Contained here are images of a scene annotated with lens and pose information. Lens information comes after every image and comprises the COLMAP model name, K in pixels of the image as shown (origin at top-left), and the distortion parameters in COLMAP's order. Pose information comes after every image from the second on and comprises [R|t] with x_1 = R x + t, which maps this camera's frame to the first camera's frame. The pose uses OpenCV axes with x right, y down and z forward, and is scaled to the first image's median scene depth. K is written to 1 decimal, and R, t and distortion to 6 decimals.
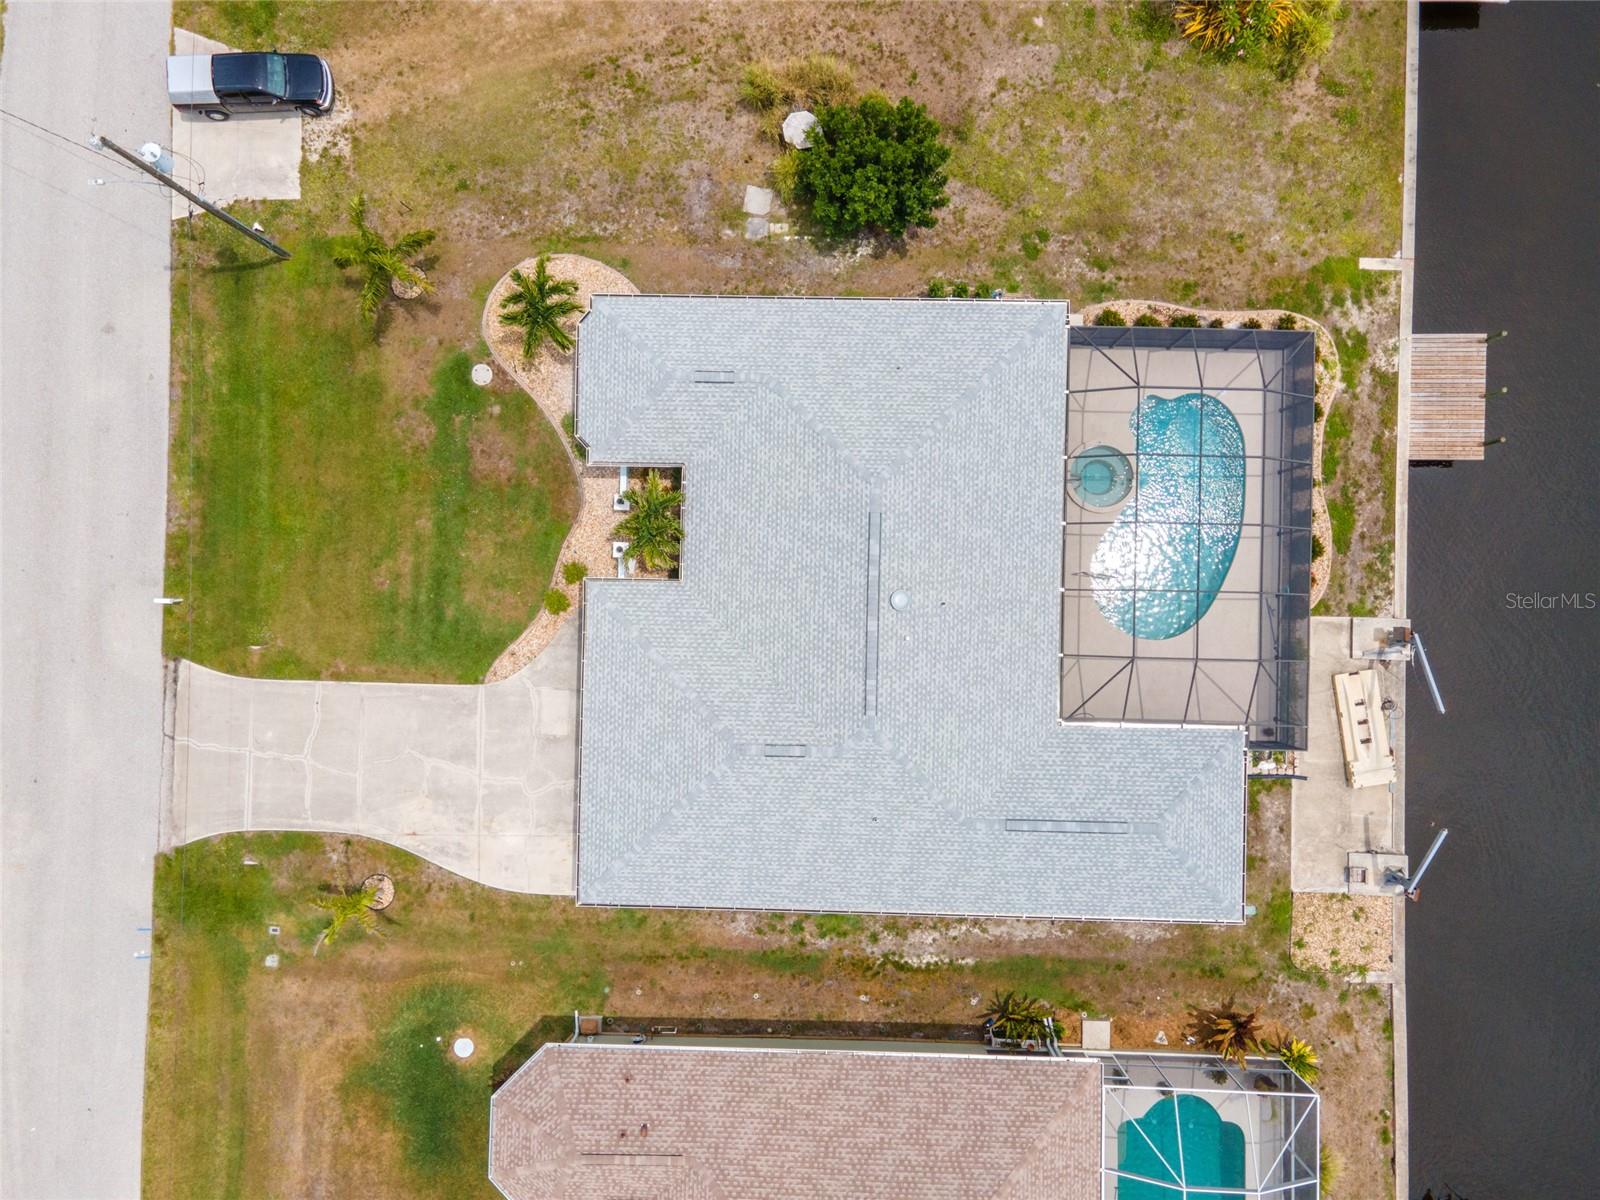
lens RADIAL K [[1178.3, 0, 800.0], [0, 1178.3, 600.0], [0, 0, 1]] dist [0.040797, 0.014368]
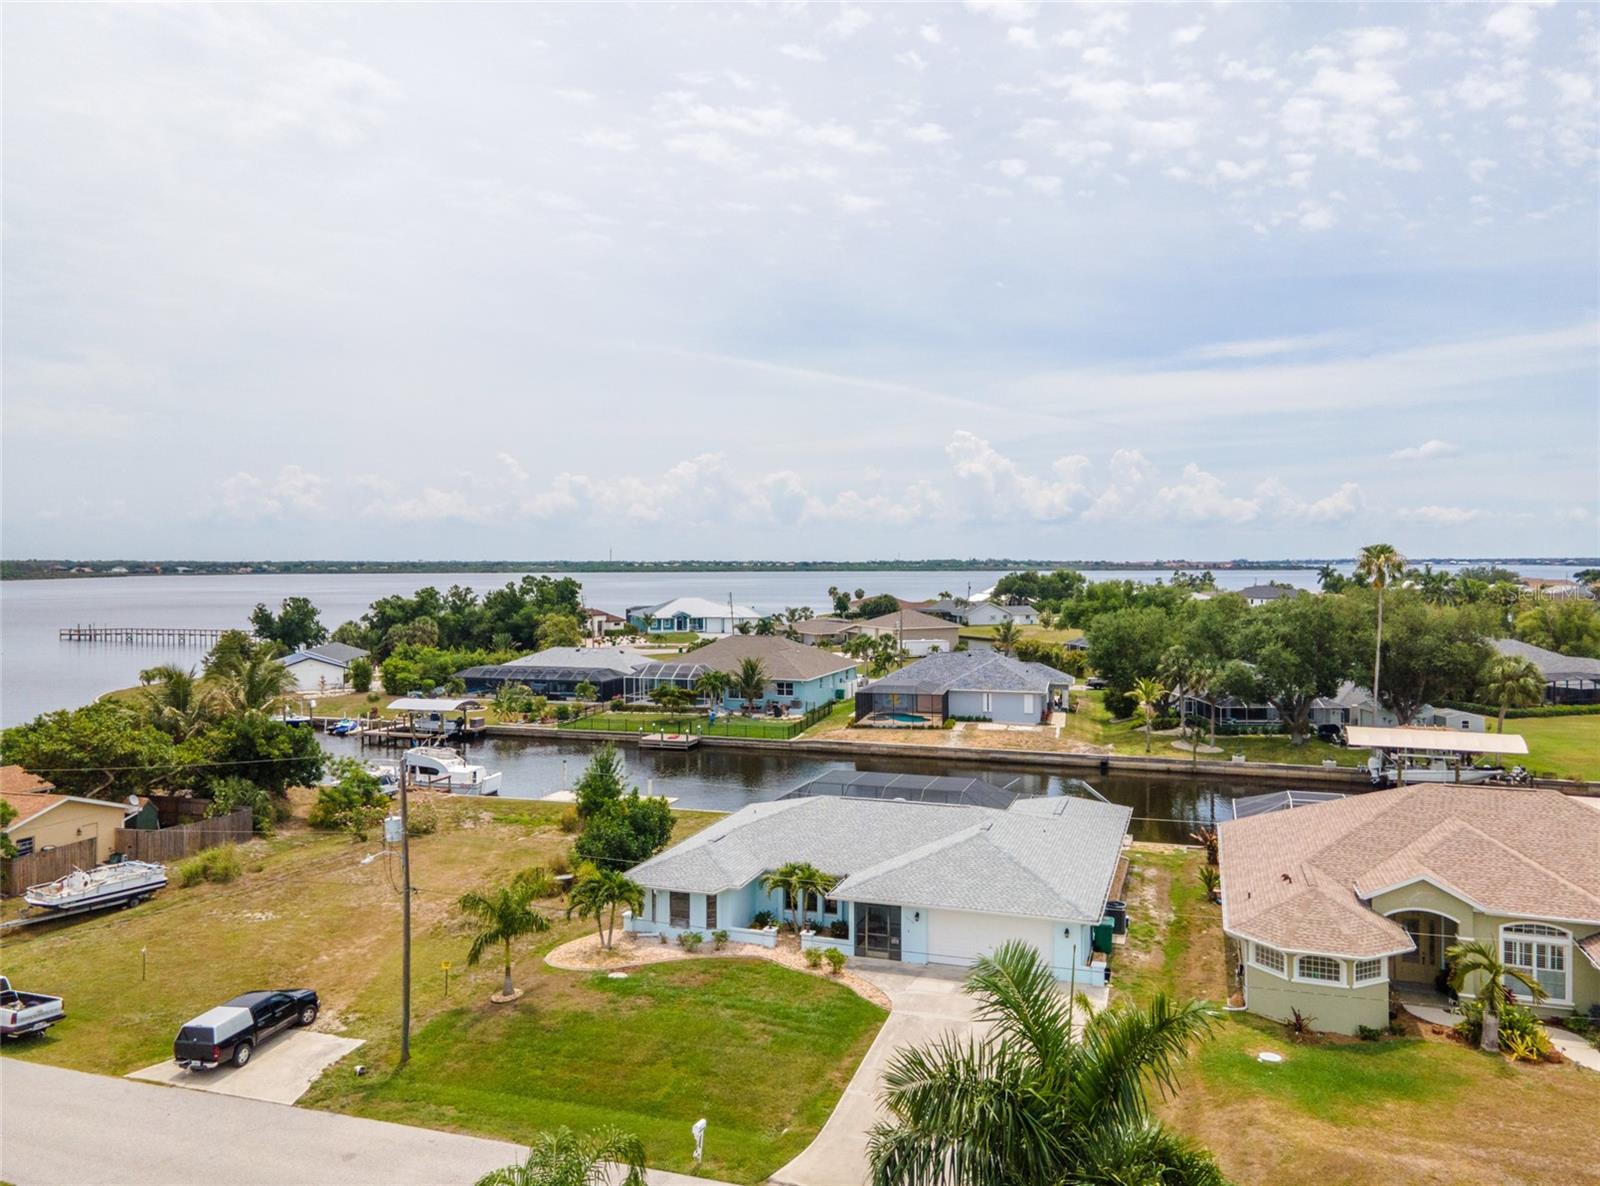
lens RADIAL K [[1176.7, 0, 794.0], [0, 1176.7, 560.7], [0, 0, 1]] dist [0.026381, 0.039907]
pose [[0.303361, 0.025186, 0.952543, -1.289083], [0.952701, 0.011132, -0.303706, 0.300567], [-0.018252, 0.999621, -0.020618, 0.630506]]
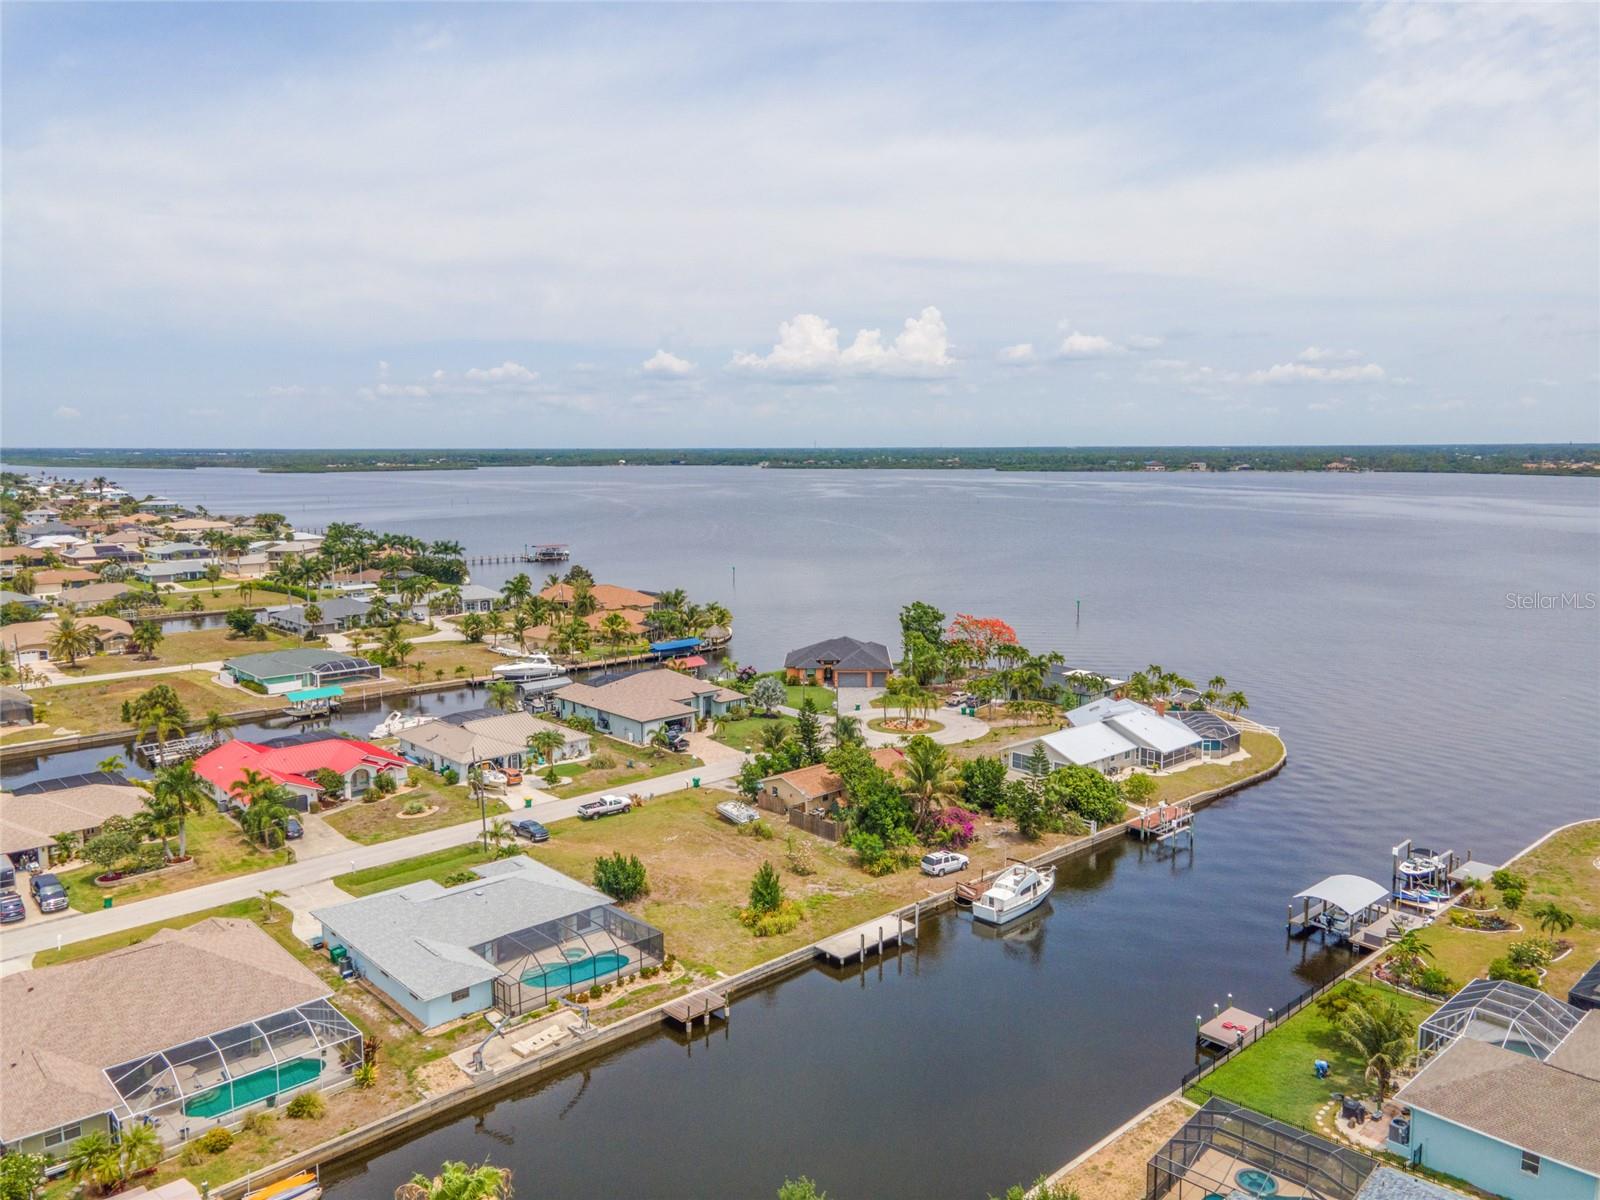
lens RADIAL K [[1178.3, 0, 800.0], [0, 1178.3, 600.0], [0, 0, 1]] dist [0.040797, 0.014368]
pose [[0.692661, 0.107913, -0.713144, 2.102304], [-0.721256, 0.107975, -0.684201, 1.071147], [0.003168, 0.988279, 0.152623, -0.051064]]
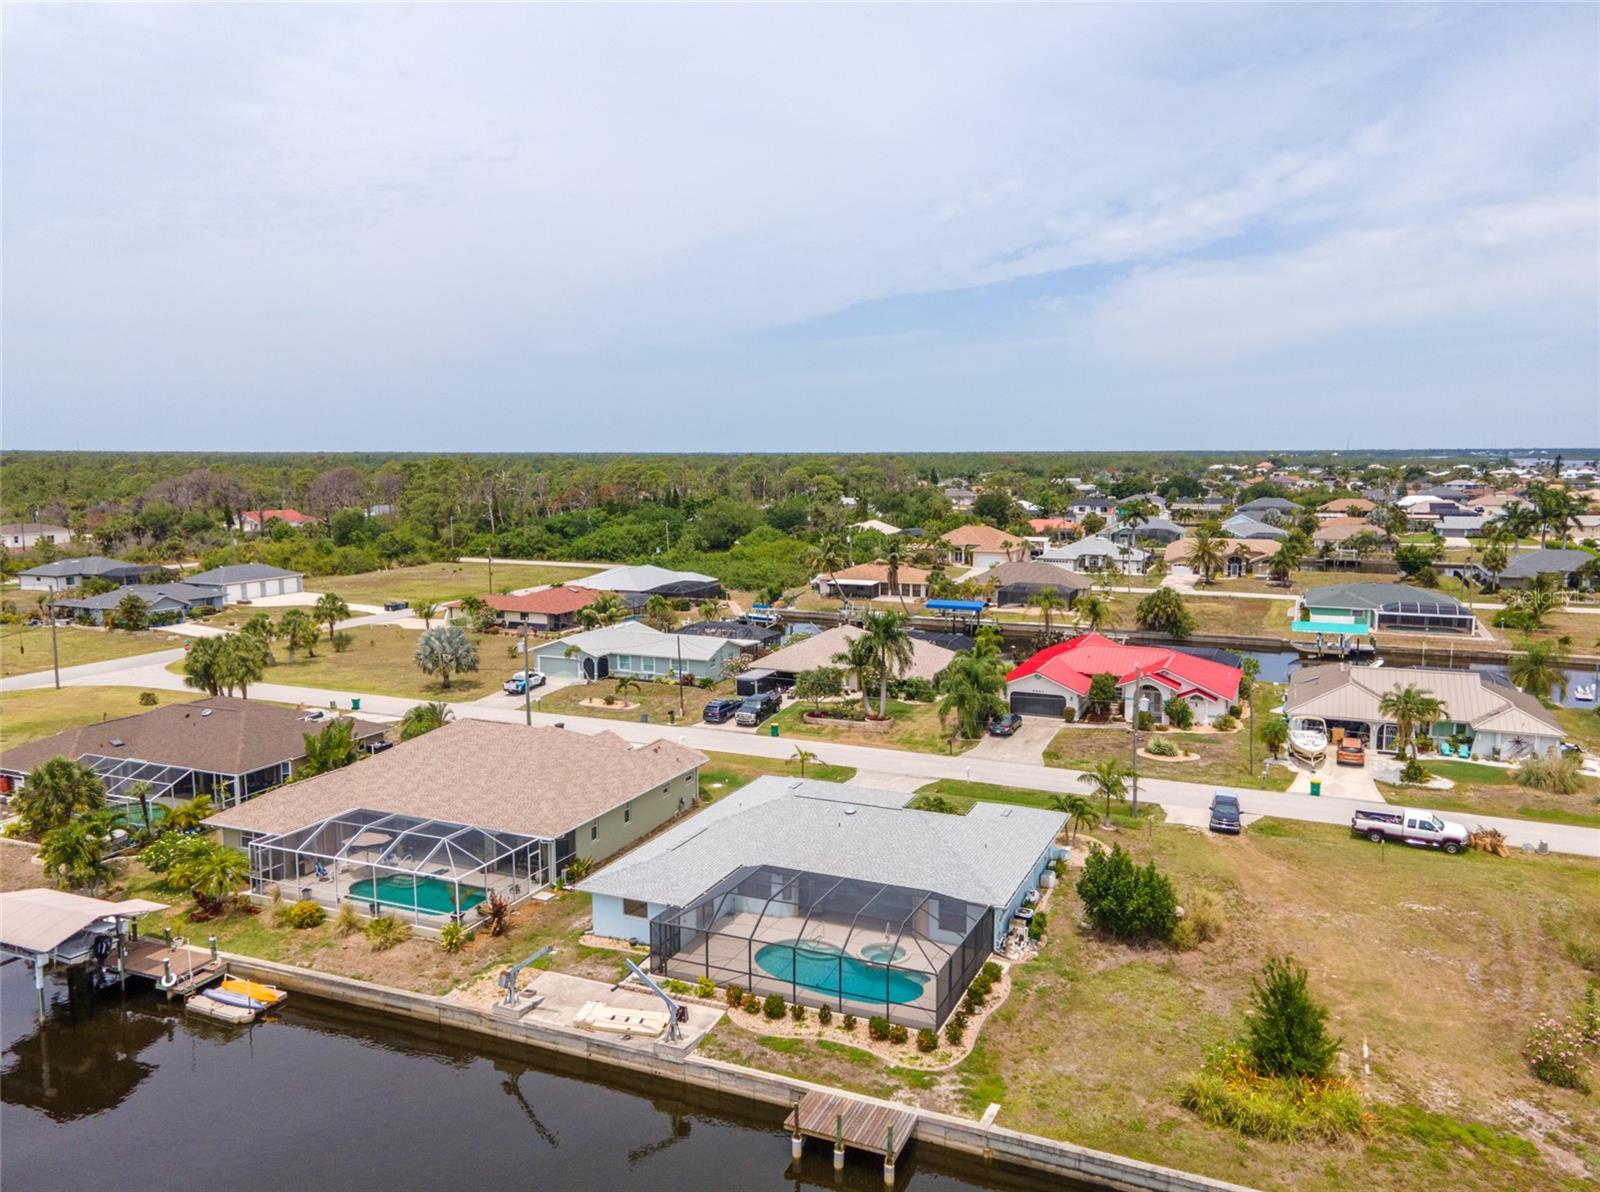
lens RADIAL K [[1187.2, 0, 791.3], [0, 1187.2, 592.1], [0, 0, 1]] dist [0.026100, 0.036300]
pose [[-0.387524, 0.124395, -0.913428, 1.454335], [-0.921641, -0.030713, 0.386825, -0.510185], [0.020065, 0.991757, 0.126549, 0.397079]]
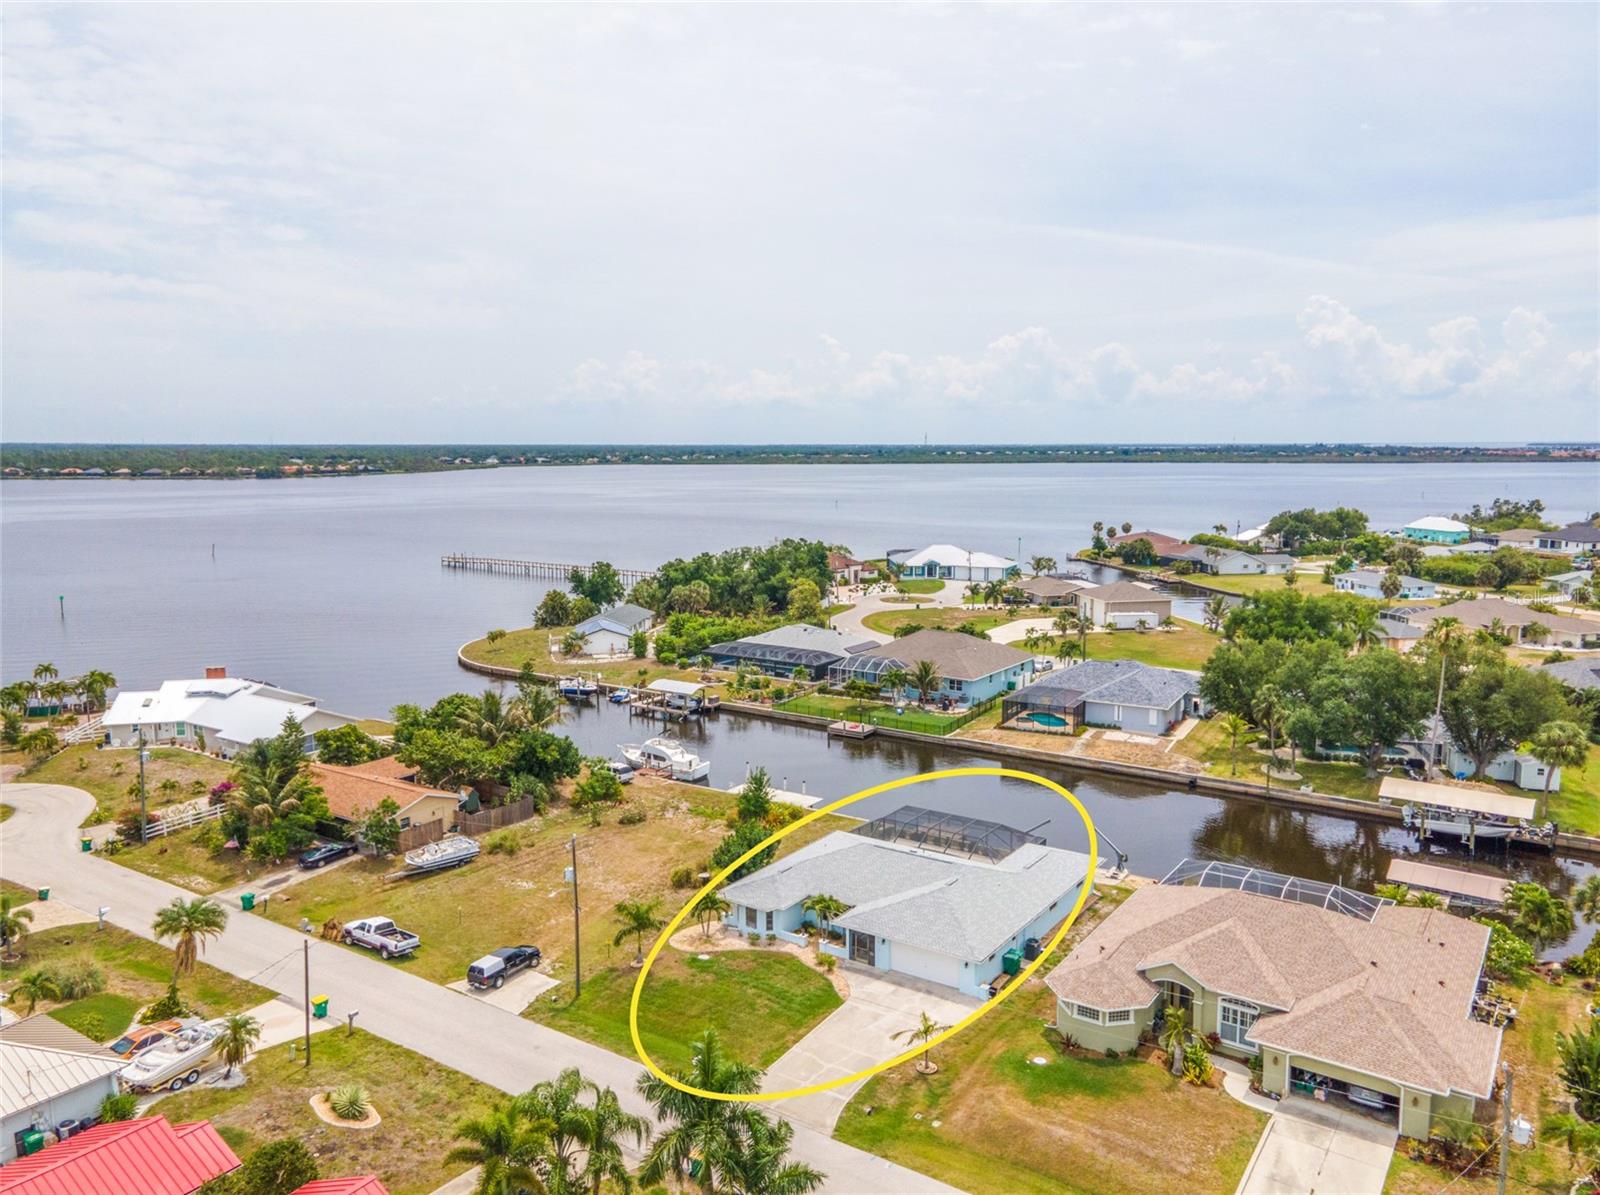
lens RADIAL K [[1178.3, 0, 800.0], [0, 1178.3, 597.5], [0, 0, 1]] dist [0.040797, 0.014368]
pose [[0.542421, -0.086389, 0.835653, -1.715290], [0.839728, 0.085613, -0.536215, 0.901758], [-0.025220, 0.992576, 0.118981, 0.202385]]
